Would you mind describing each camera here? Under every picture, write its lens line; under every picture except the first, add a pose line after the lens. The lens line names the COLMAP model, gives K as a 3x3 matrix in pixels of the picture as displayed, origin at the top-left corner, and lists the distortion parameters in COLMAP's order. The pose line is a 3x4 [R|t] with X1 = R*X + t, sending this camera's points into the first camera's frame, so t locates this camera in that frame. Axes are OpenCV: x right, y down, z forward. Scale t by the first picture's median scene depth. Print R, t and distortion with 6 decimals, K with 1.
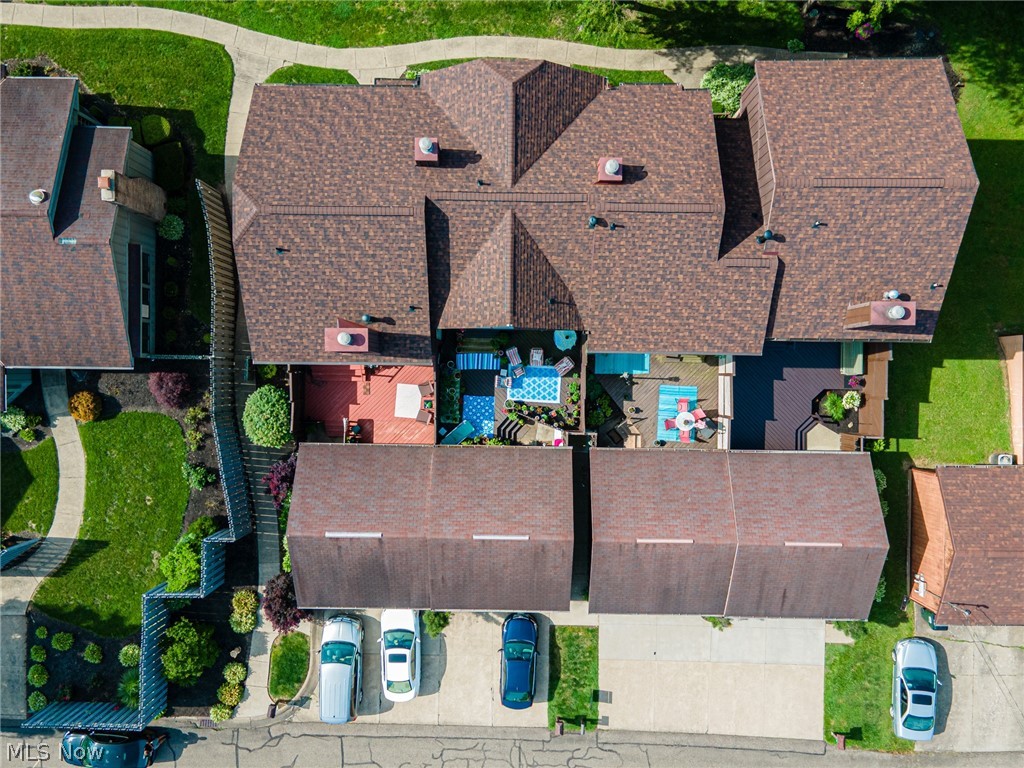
lens RADIAL K [[746.4, 0, 517.2], [0, 746.4, 381.4], [0, 0, 1]] dist [0.031698, 0.011651]
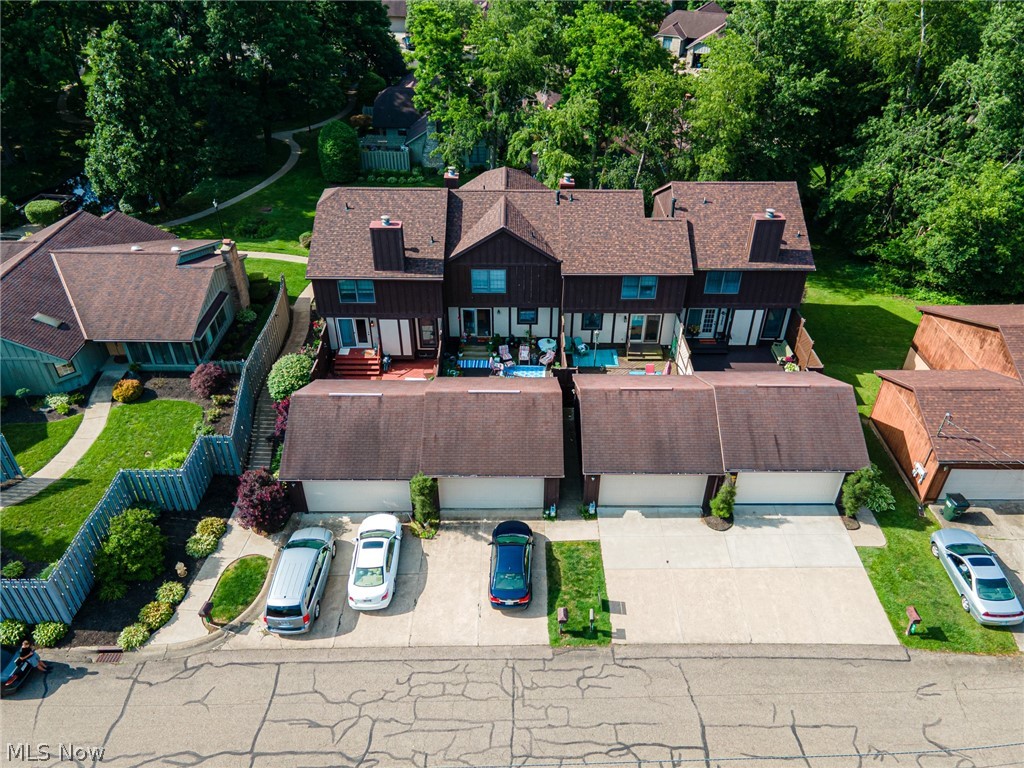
lens RADIAL K [[746.4, 0, 517.5], [0, 746.4, 386.4], [0, 0, 1]] dist [0.031698, 0.011651]
pose [[0.999844, 0.000359, 0.017653, -0.005984], [0.014220, 0.576229, -0.817165, 0.950393], [-0.010466, 0.817288, 0.576134, 0.332861]]
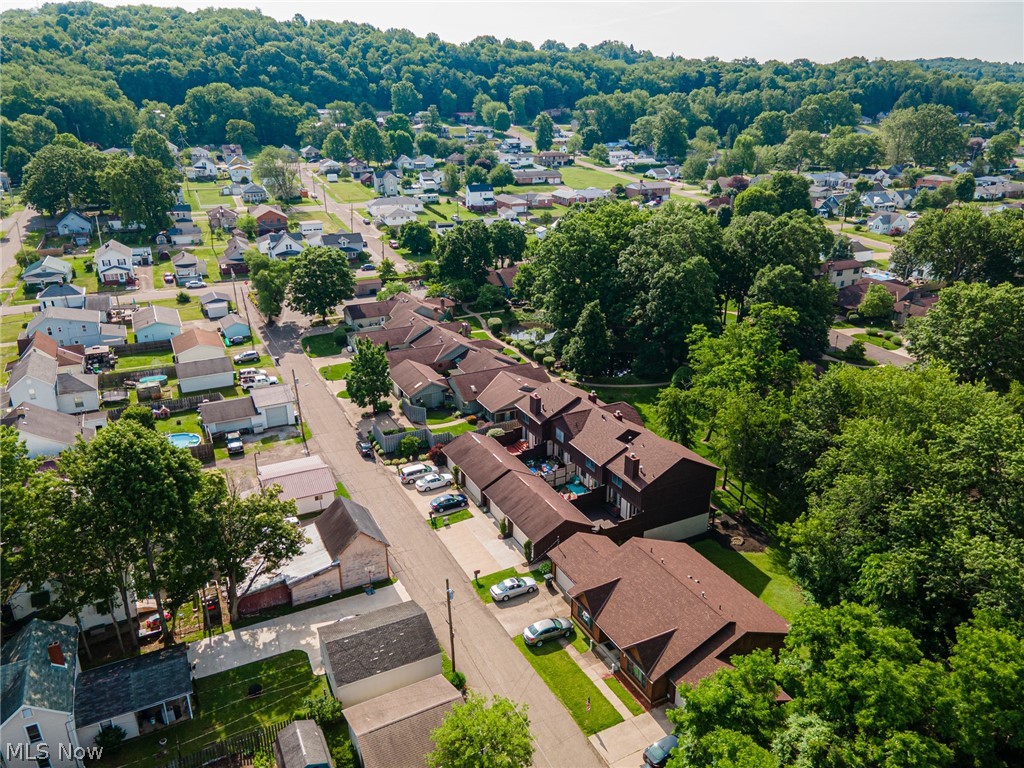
lens RADIAL K [[746.4, 0, 514.0], [0, 746.4, 383.8], [0, 0, 1]] dist [0.031698, 0.011651]
pose [[0.460337, 0.327839, -0.824992, 1.987397], [-0.887686, 0.159381, -0.431985, 1.173557], [-0.010133, 0.931192, 0.364387, -0.262234]]
